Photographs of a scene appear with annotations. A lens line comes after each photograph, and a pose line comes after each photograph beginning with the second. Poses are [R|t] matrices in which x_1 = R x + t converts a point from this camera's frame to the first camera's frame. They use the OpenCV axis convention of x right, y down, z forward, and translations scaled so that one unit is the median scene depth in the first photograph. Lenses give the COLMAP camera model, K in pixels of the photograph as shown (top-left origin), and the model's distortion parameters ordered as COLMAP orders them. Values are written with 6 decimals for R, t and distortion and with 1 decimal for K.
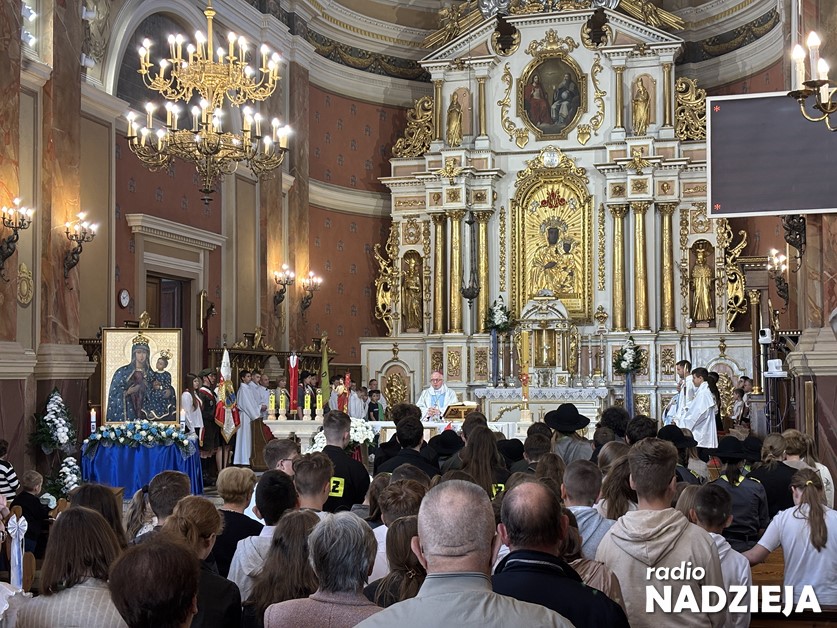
lens RADIAL K [[1255.7, 0, 428.0], [0, 1255.7, 305.3], [0, 0, 1]] dist [0.103119, 0.000000]
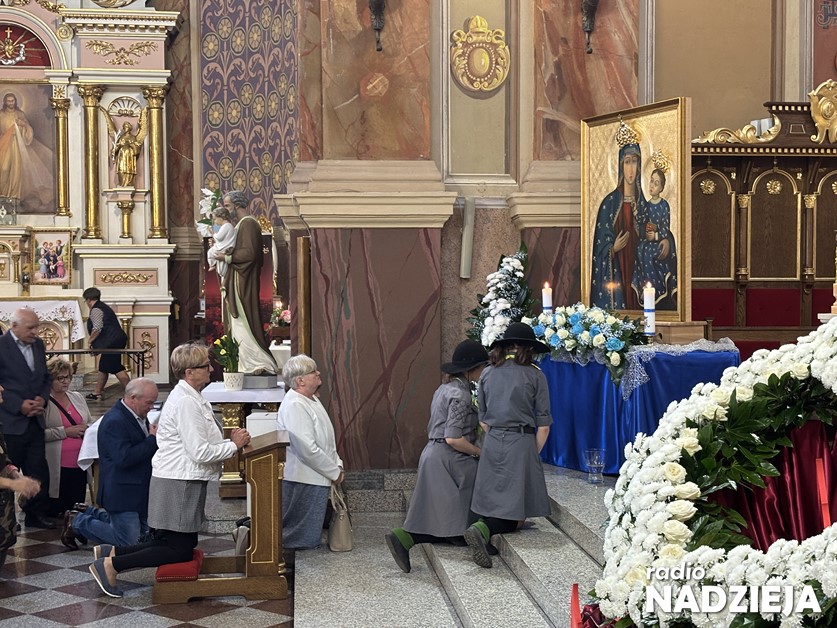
lens RADIAL K [[1255.7, 0, 426.3], [0, 1255.7, 322.9], [0, 0, 1]] dist [0.103119, 0.000000]
pose [[0.356482, 0.026082, -0.933938, 0.181853], [0.061484, 0.996789, 0.051305, 0.068114], [0.932277, -0.075712, 0.353733, 0.762983]]
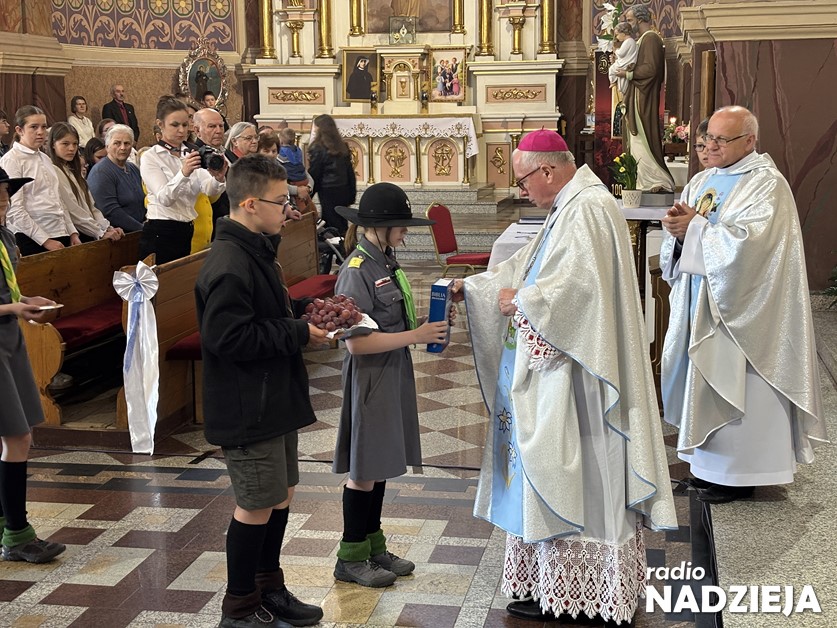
lens RADIAL K [[1255.7, 0, 429.8], [0, 1255.7, 316.7], [0, 0, 1]] dist [0.103119, 0.000000]
pose [[0.075473, 0.166930, -0.983076, 0.190502], [0.073379, 0.982285, 0.172429, 0.065097], [0.994444, -0.085151, 0.061886, 0.749206]]
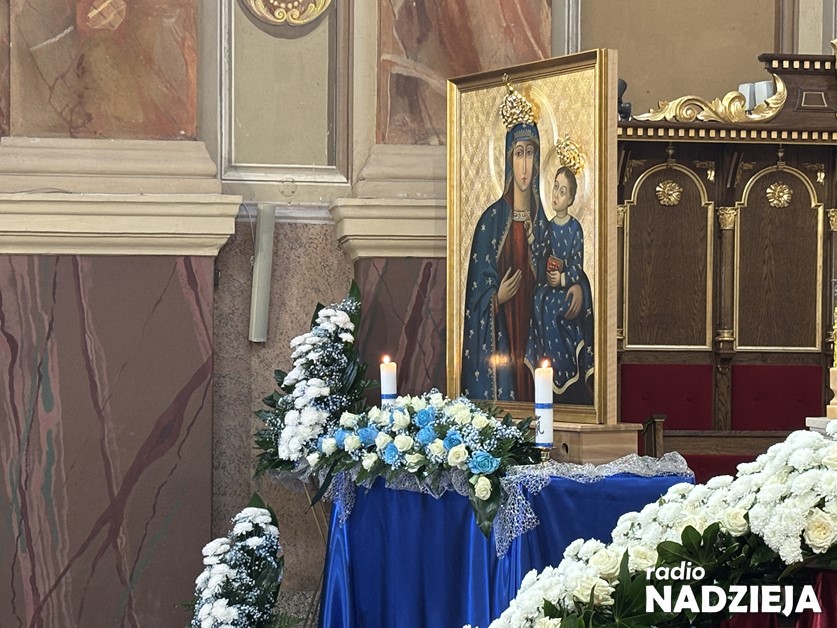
lens RADIAL K [[2173.8, 0, 420.6], [0, 2173.8, 321.0], [0, 0, 1]] dist [0.266418, 0.000000]
pose [[0.411904, -0.001606, -0.911226, 0.199217], [0.049771, 0.998545, 0.020738, 0.063129], [0.909867, -0.053895, 0.411384, 0.782910]]
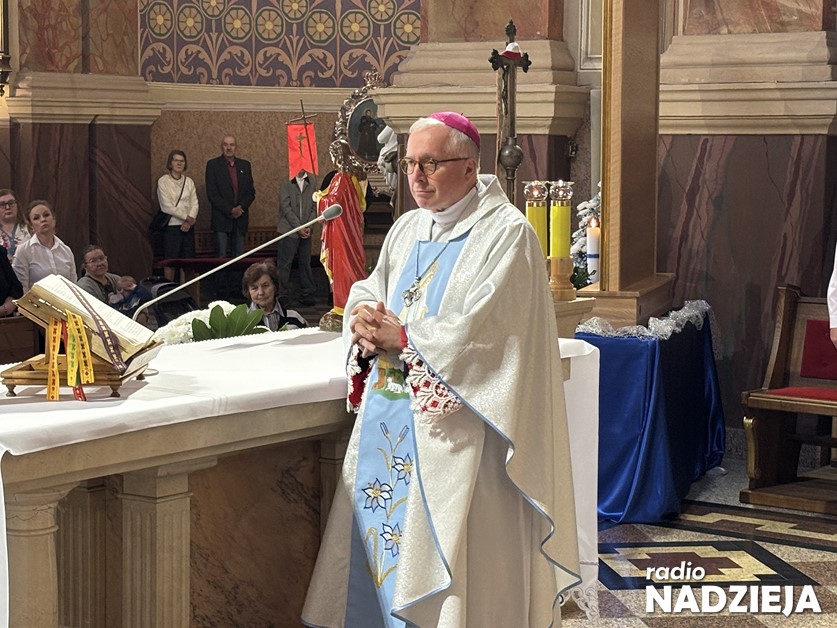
lens RADIAL K [[2024.4, 0, 415.7], [0, 2024.4, 317.2], [0, 0, 1]] dist [0.160266, 0.000000]
pose [[-0.355763, 0.089079, -0.930321, 0.280556], [0.051486, 0.995804, 0.075660, 0.062428], [0.933157, -0.020981, -0.358856, 1.135935]]
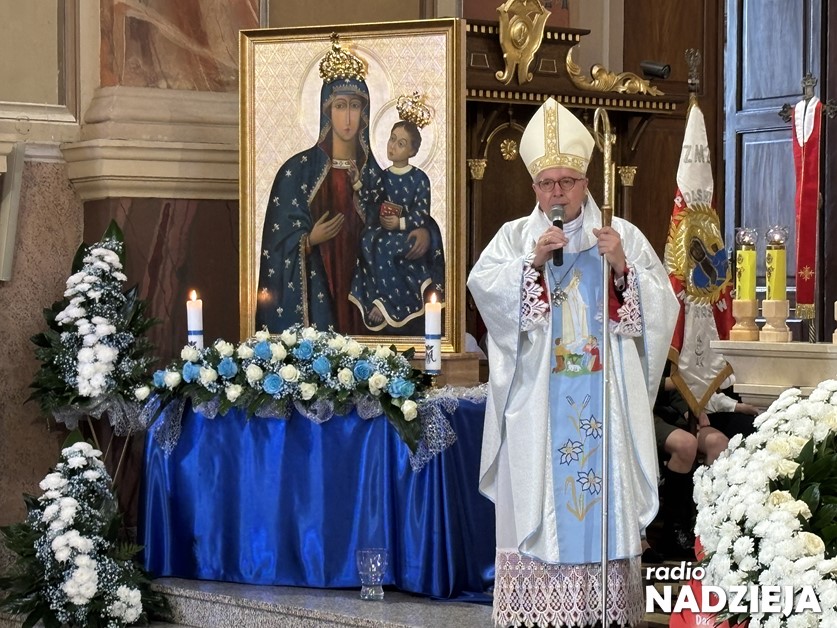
lens RADIAL K [[2598.1, 0, 441.3], [0, 2598.1, 349.5], [0, 0, 1]] dist [0.172074, 0.000000]
pose [[0.805426, 0.020372, -0.592347, 0.159018], [0.031728, 0.996494, 0.077413, 0.047907], [0.591847, -0.081144, 0.801956, 0.513933]]
